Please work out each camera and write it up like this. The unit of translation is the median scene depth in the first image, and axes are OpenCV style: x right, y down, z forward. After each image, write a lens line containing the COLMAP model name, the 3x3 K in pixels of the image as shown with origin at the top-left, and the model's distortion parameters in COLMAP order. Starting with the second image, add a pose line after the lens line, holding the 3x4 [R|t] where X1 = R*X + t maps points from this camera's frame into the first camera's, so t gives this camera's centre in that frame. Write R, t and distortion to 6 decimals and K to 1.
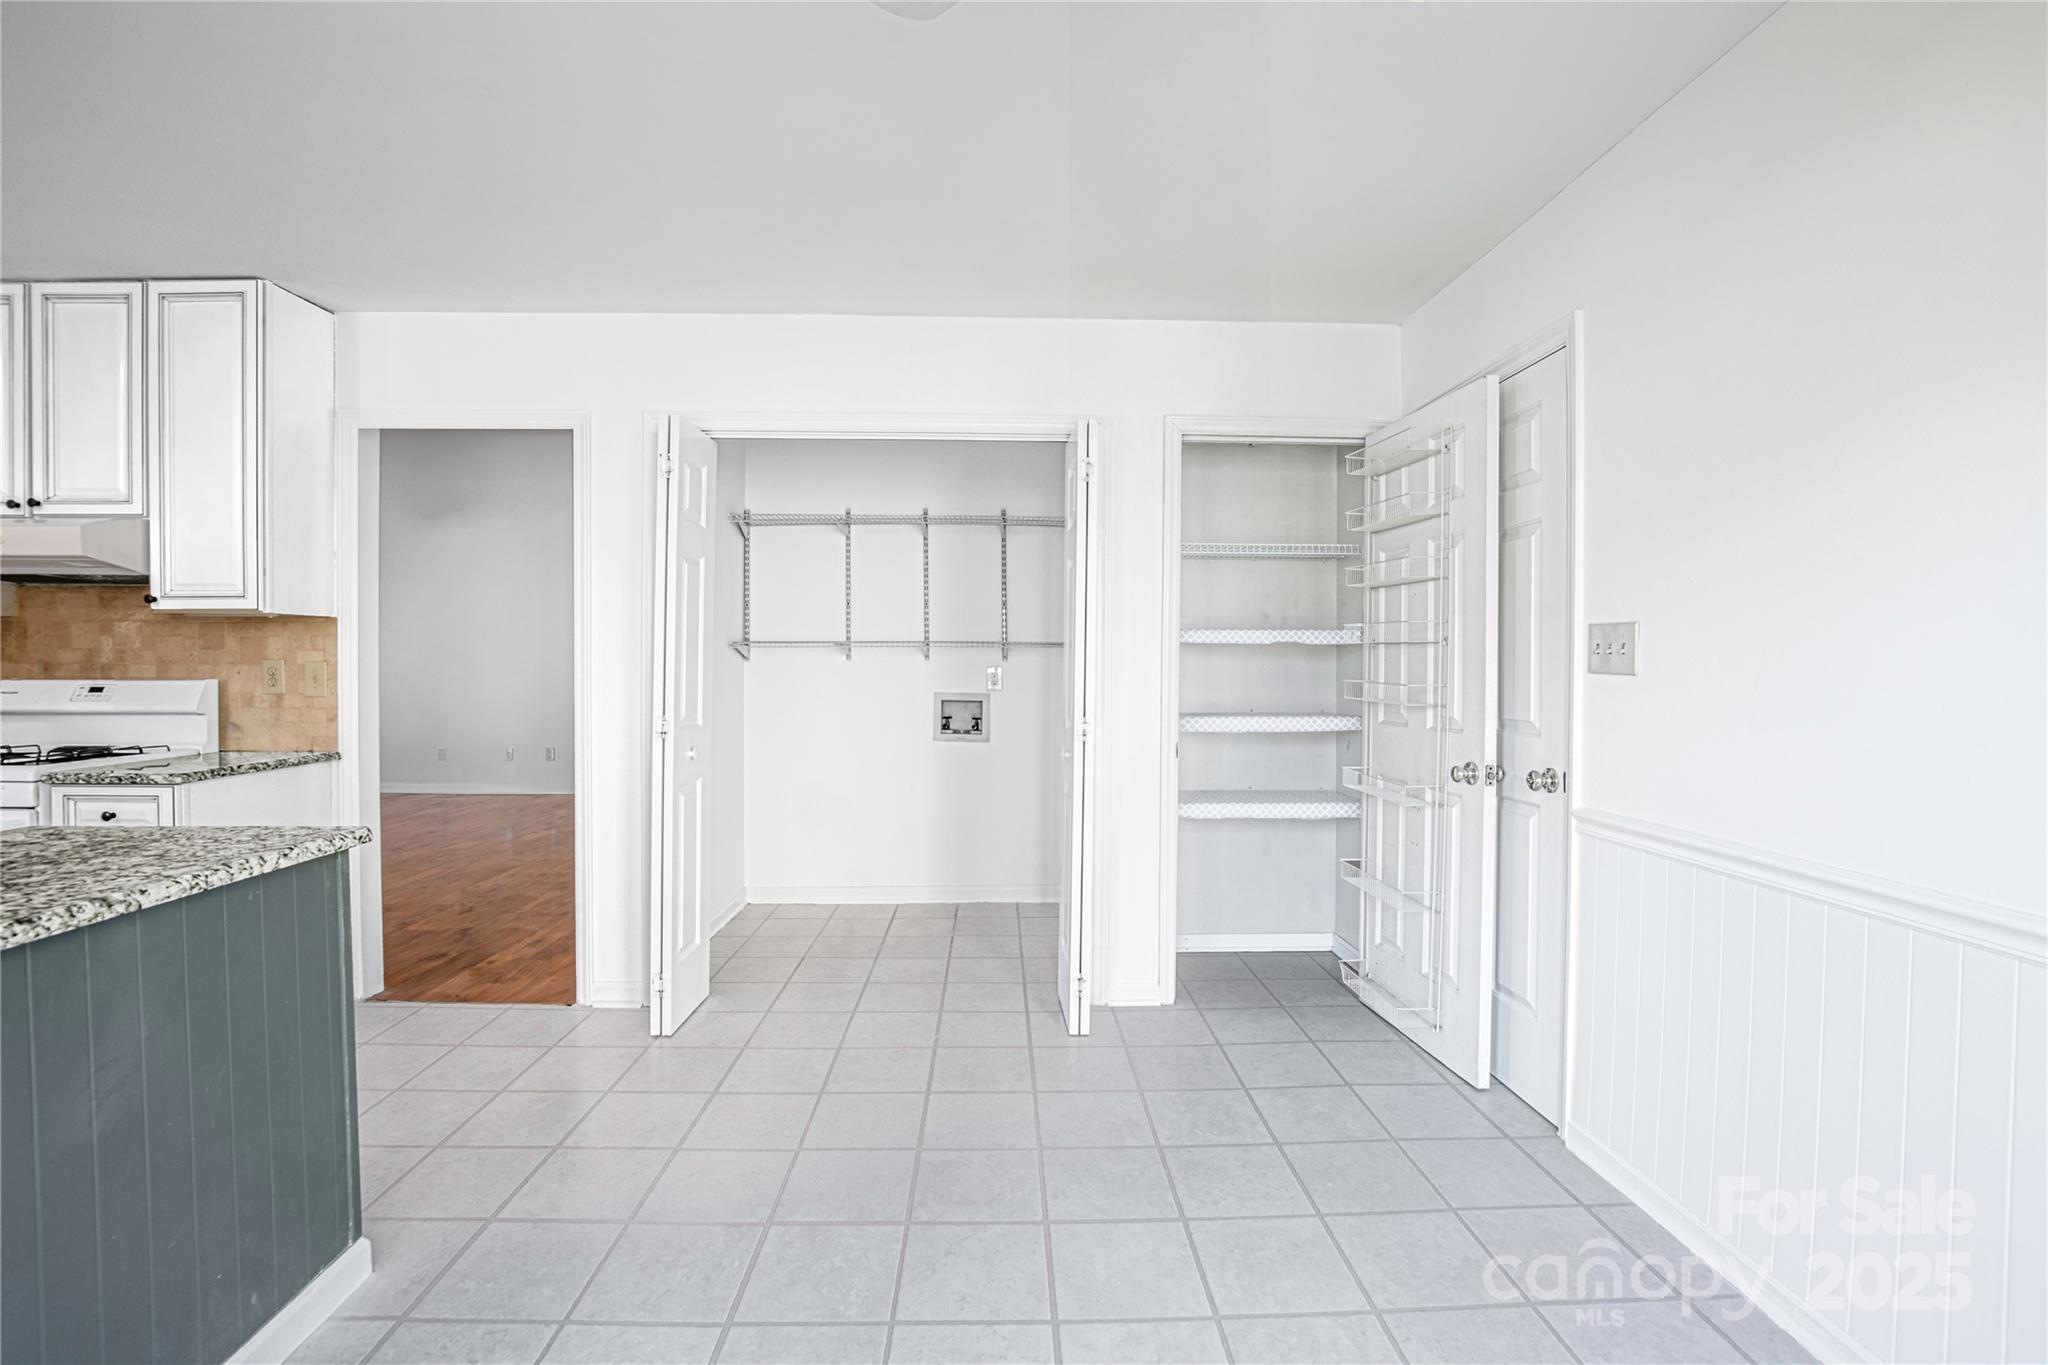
lens RADIAL K [[898.8, 0, 1011.2], [0, 898.8, 678.1], [0, 0, 1]] dist [-0.025738, 0.000003]
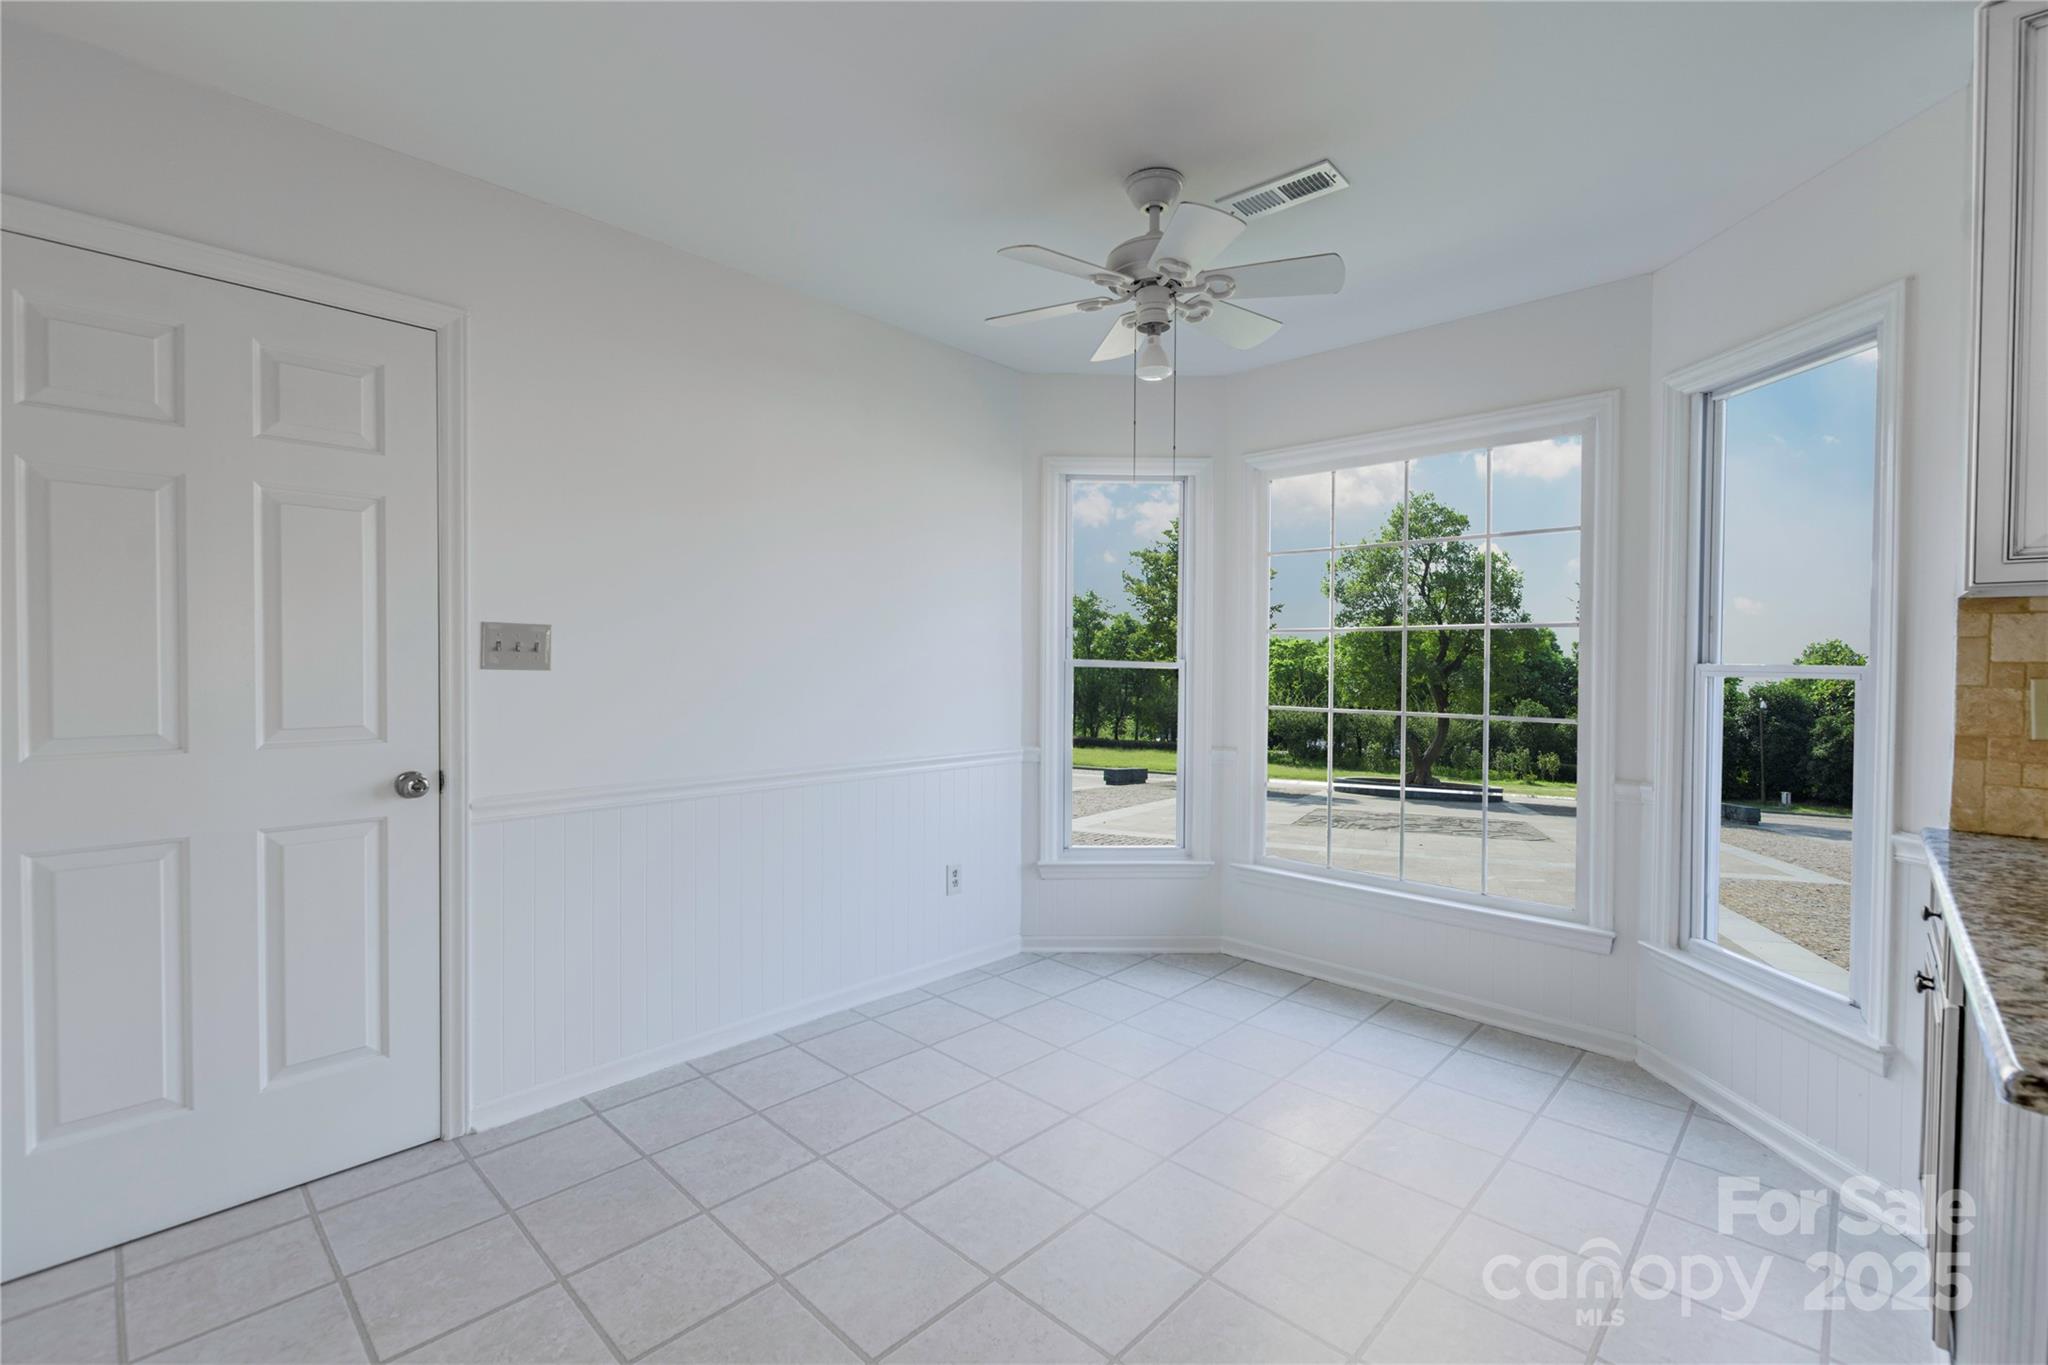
lens RADIAL K [[888.1, 0, 1023.3], [0, 888.1, 676.5], [0, 0, 1]] dist [0.001073, 0.000118]
pose [[-0.711651, -0.021042, 0.702218, -0.394712], [0.001346, 0.999509, 0.031314, -0.021379], [-0.702532, 0.023229, -0.711273, 0.947601]]
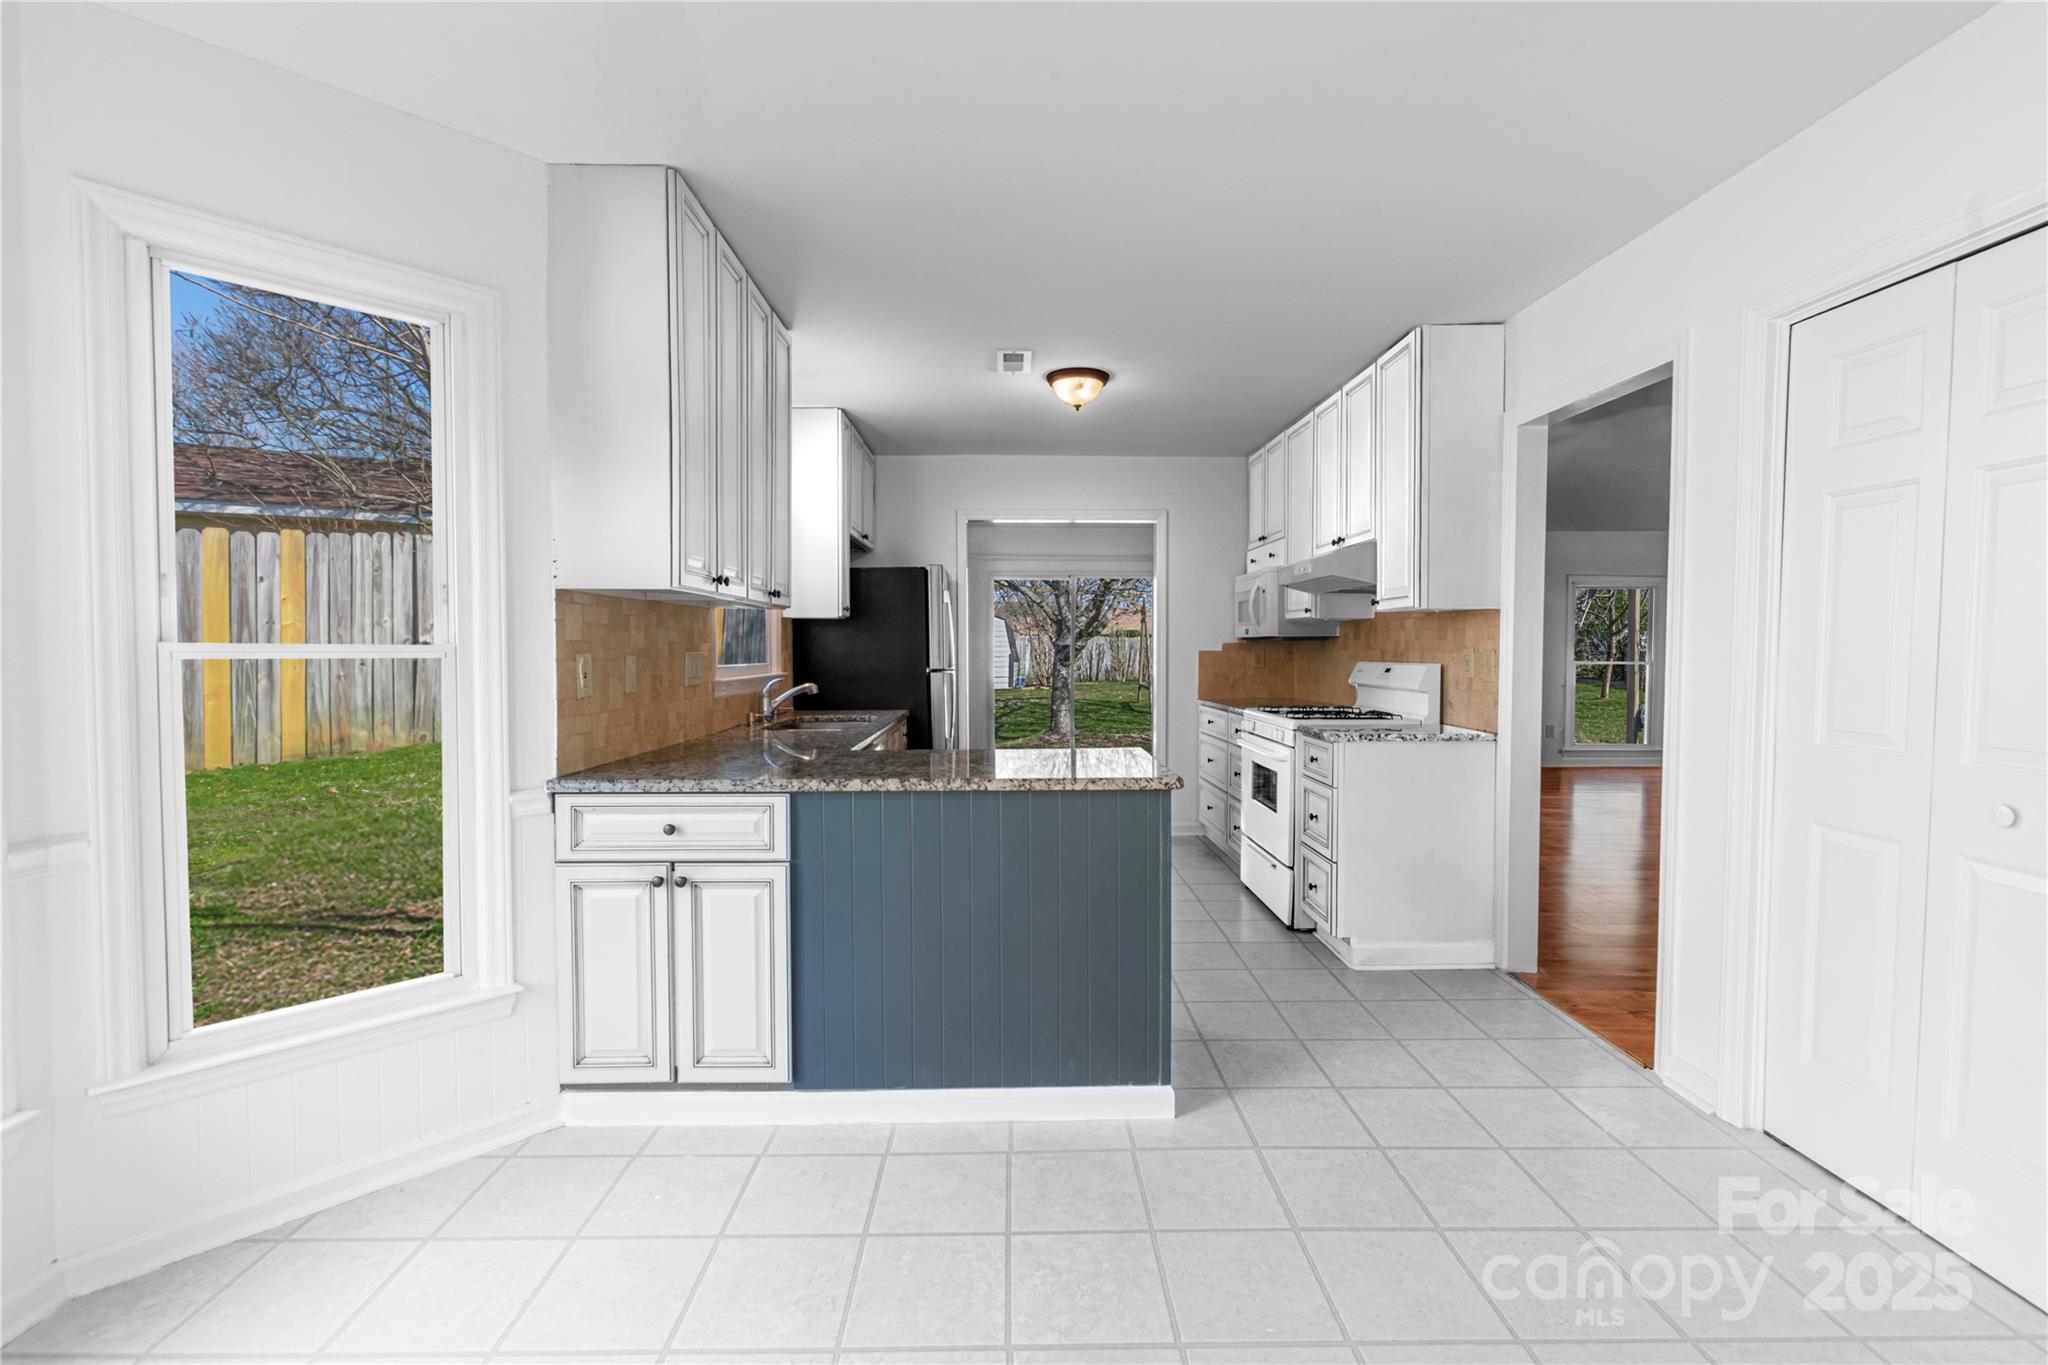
lens RADIAL K [[888.1, 0, 1023.3], [0, 888.1, 676.5], [0, 0, 1]] dist [0.001073, 0.000118]
pose [[-0.004144, 0.032251, -0.999471, 0.338594], [-0.017748, 0.999320, 0.032320, -0.011751], [0.999834, 0.017873, -0.003569, 0.448837]]
